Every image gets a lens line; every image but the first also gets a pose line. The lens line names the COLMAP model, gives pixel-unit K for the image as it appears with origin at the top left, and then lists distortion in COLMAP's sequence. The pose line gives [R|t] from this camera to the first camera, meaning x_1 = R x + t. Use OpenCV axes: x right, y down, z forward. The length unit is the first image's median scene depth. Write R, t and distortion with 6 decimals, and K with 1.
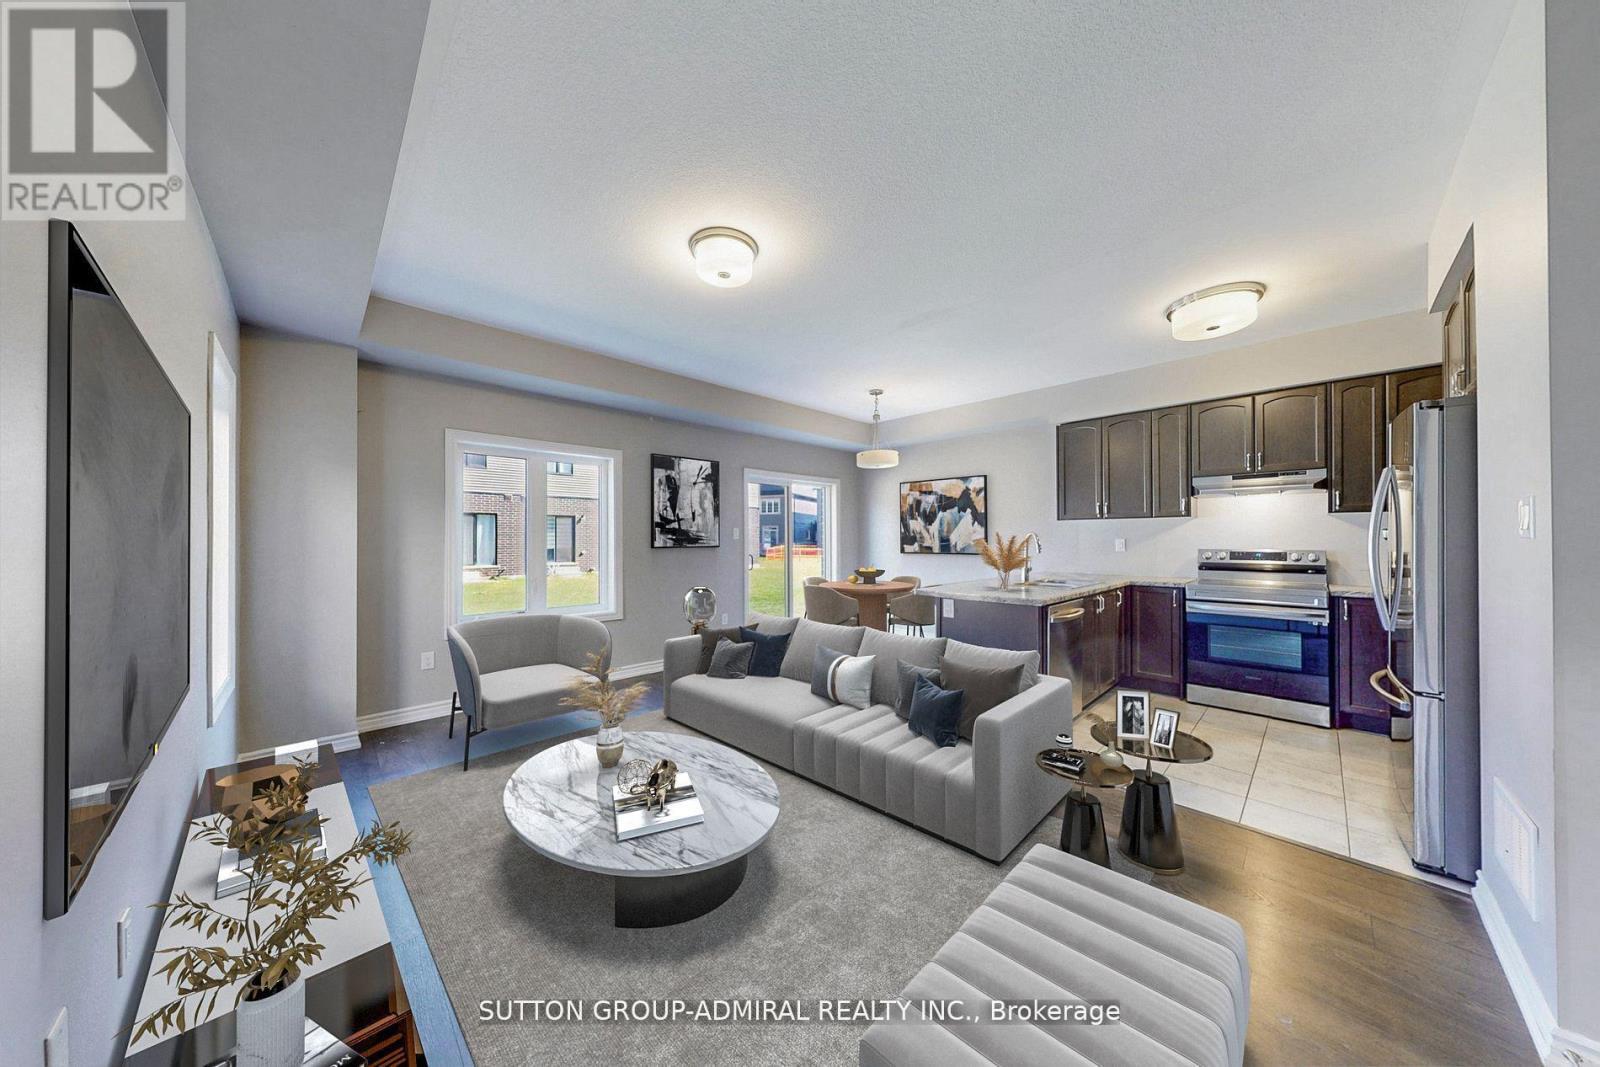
lens RADIAL K [[514.8, 0, 795.1], [0, 514.8, 537.9], [0, 0, 1]] dist [0.001687, 0.000088]
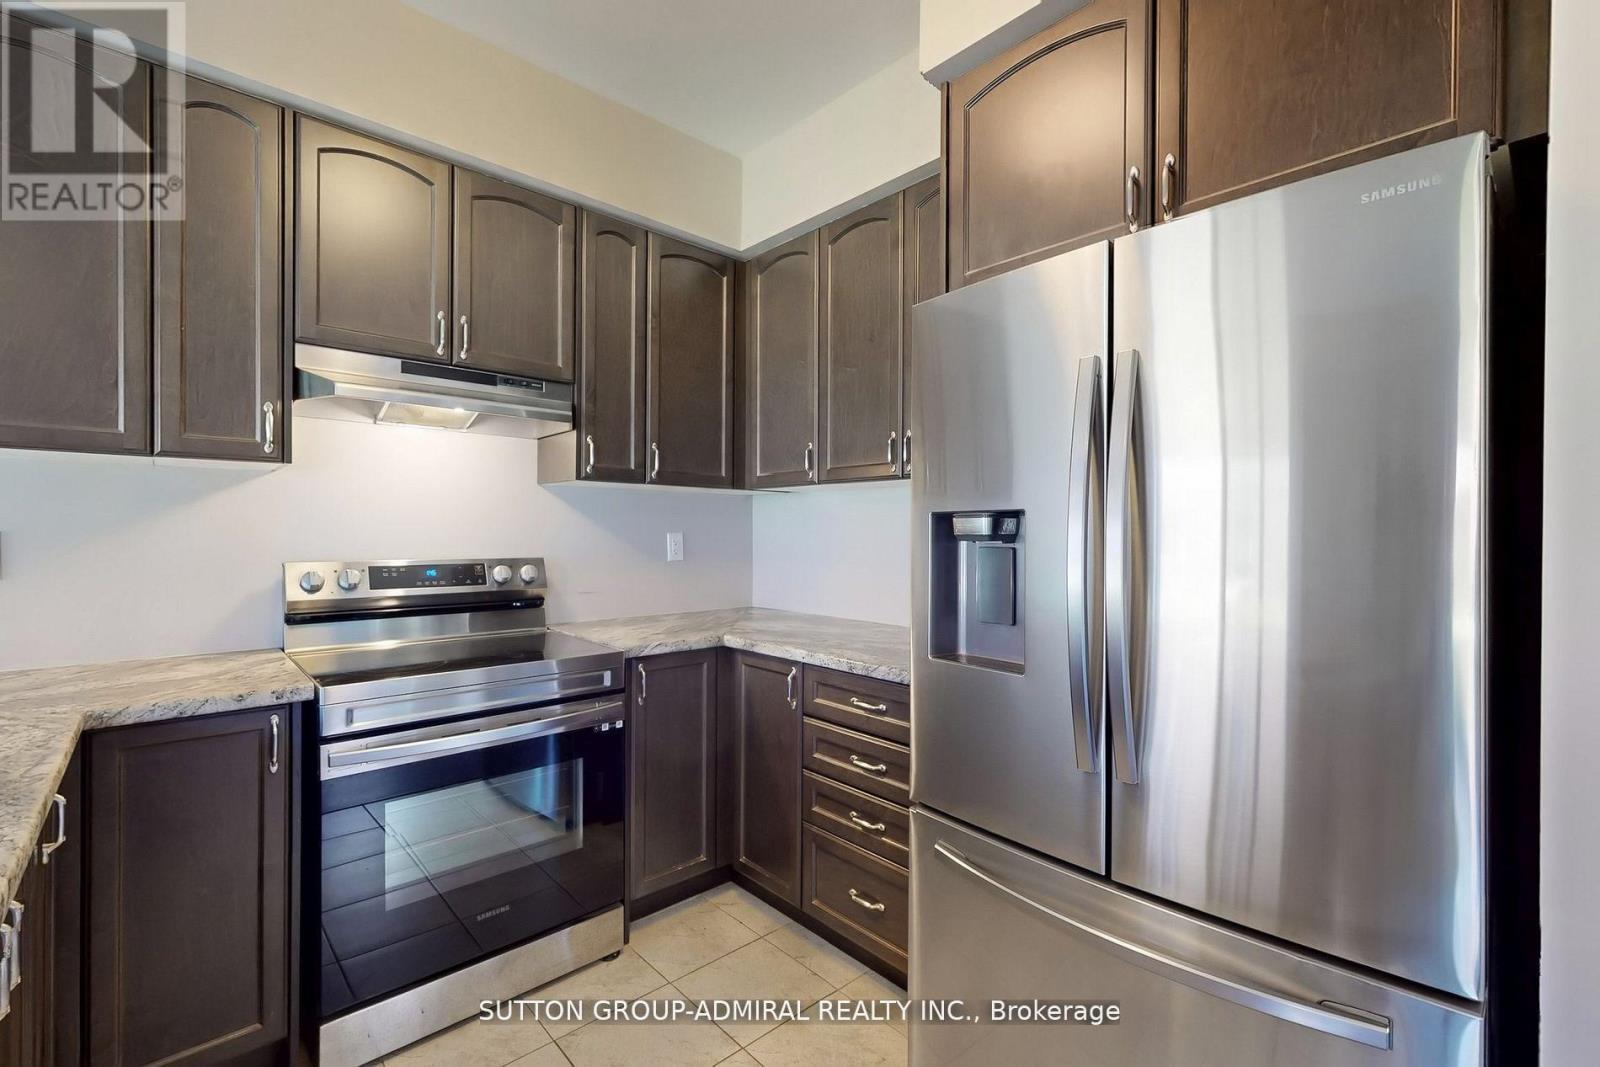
lens RADIAL K [[700.4, 0, 796.7], [0, 700.4, 536.5], [0, 0, 1]] dist [0.007263, -0.001190]
pose [[0.035023, -0.004552, 0.999376, 0.361272], [-0.007783, 0.999958, 0.004827, -0.000776], [-0.999356, -0.007947, 0.034986, 0.703852]]
